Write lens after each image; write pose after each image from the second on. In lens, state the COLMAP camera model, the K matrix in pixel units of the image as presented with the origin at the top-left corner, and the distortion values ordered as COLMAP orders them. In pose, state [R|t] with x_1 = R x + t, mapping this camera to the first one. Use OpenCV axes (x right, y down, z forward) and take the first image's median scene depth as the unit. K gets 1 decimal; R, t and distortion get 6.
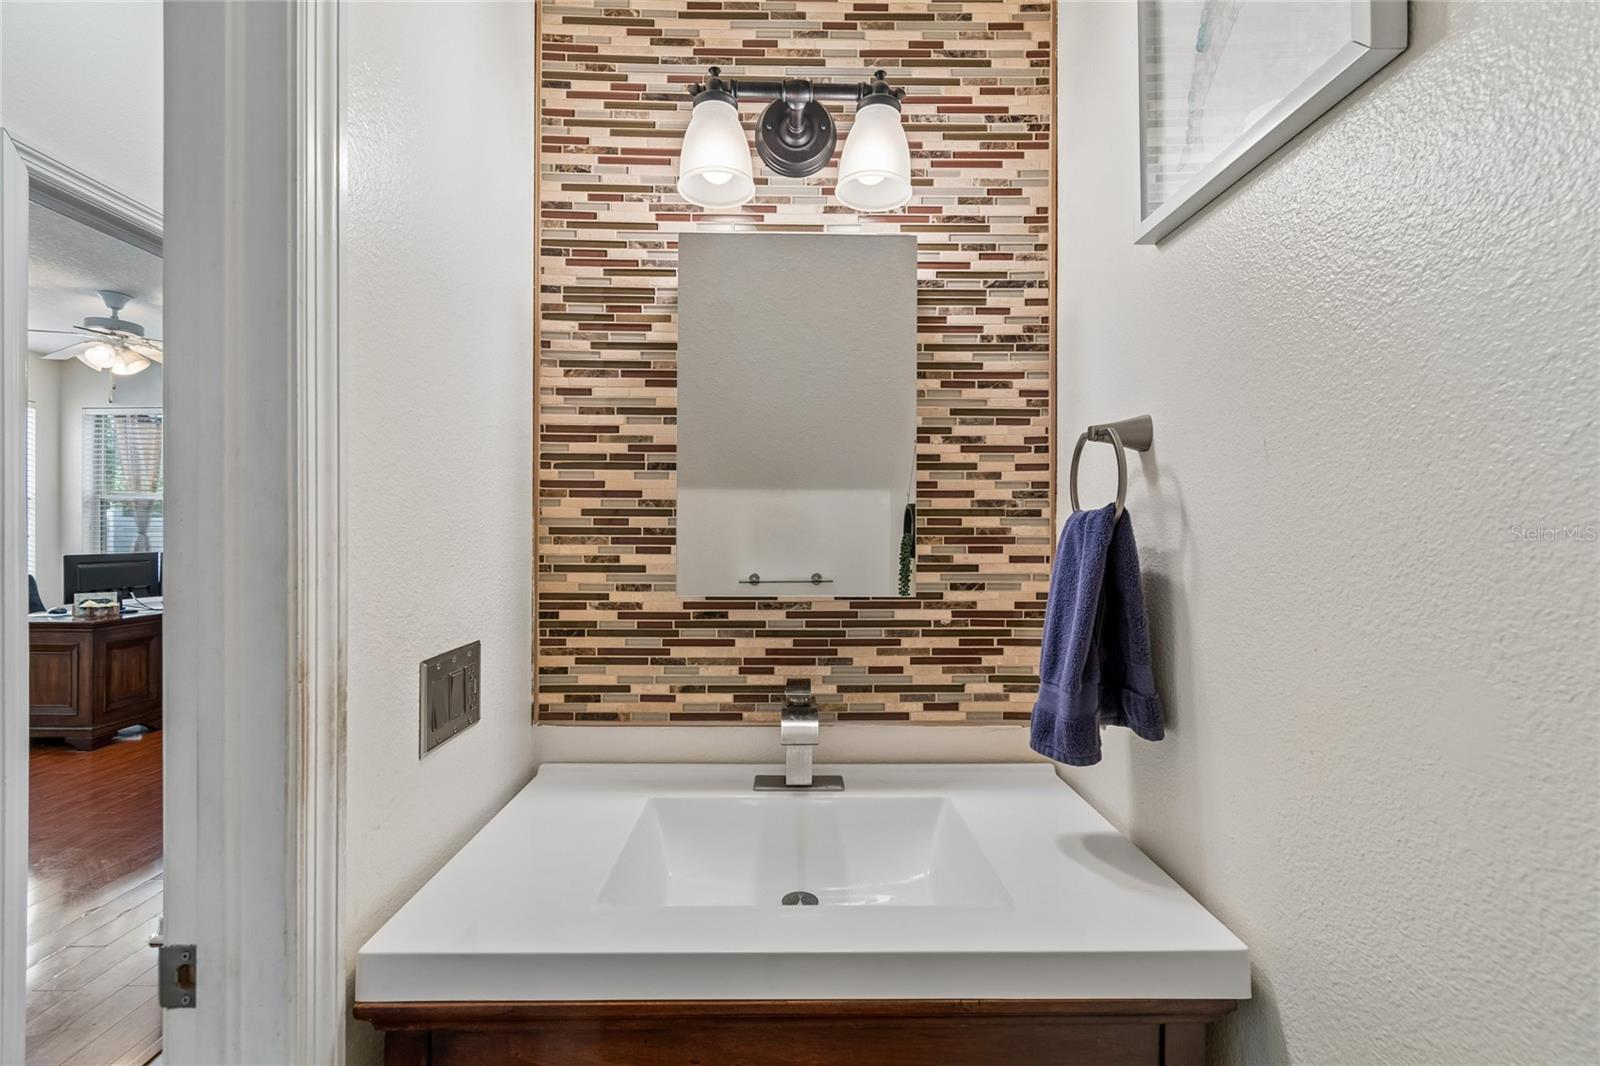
lens RADIAL K [[737.0, 0, 800.0], [0, 737.0, 533.0], [0, 0, 1]] dist [0.001735, -0.000043]
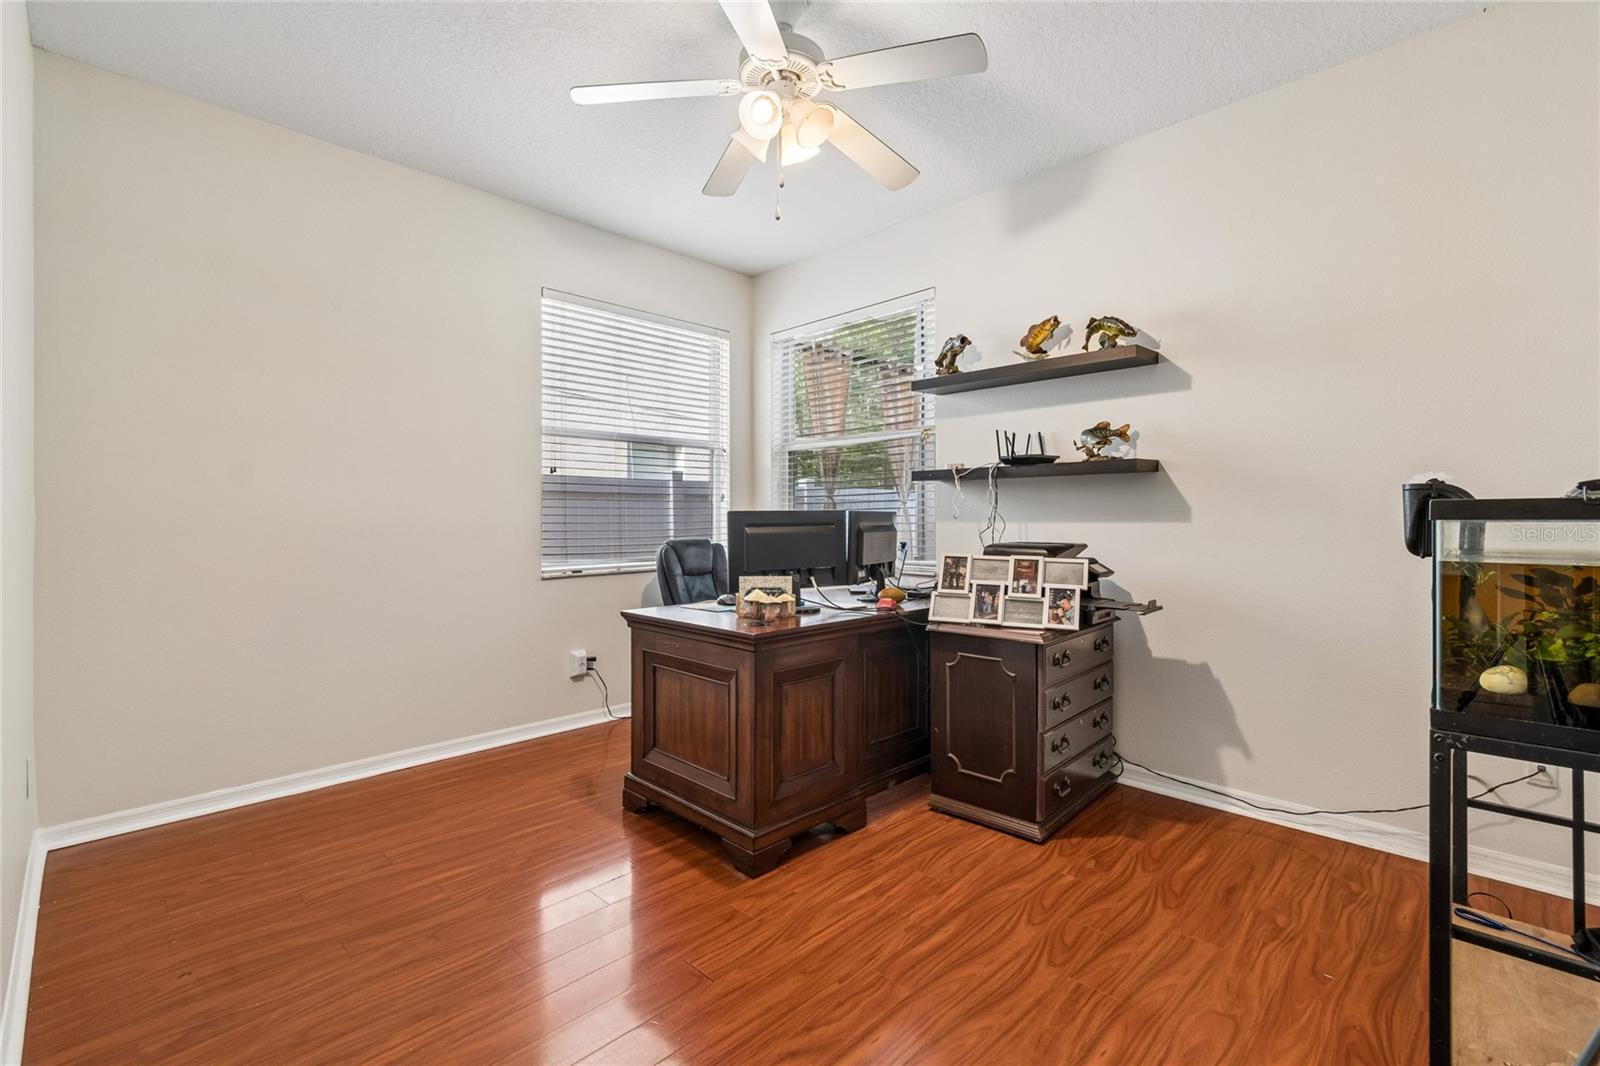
lens RADIAL K [[712.8, 0, 802.3], [0, 712.8, 515.1], [0, 0, 1]] dist [-0.000215, 0.000081]
pose [[0.715624, -0.006725, -0.698454, -0.450303], [0.001764, 0.999968, -0.007822, 0.030934], [0.698484, 0.004365, 0.715613, 0.514869]]
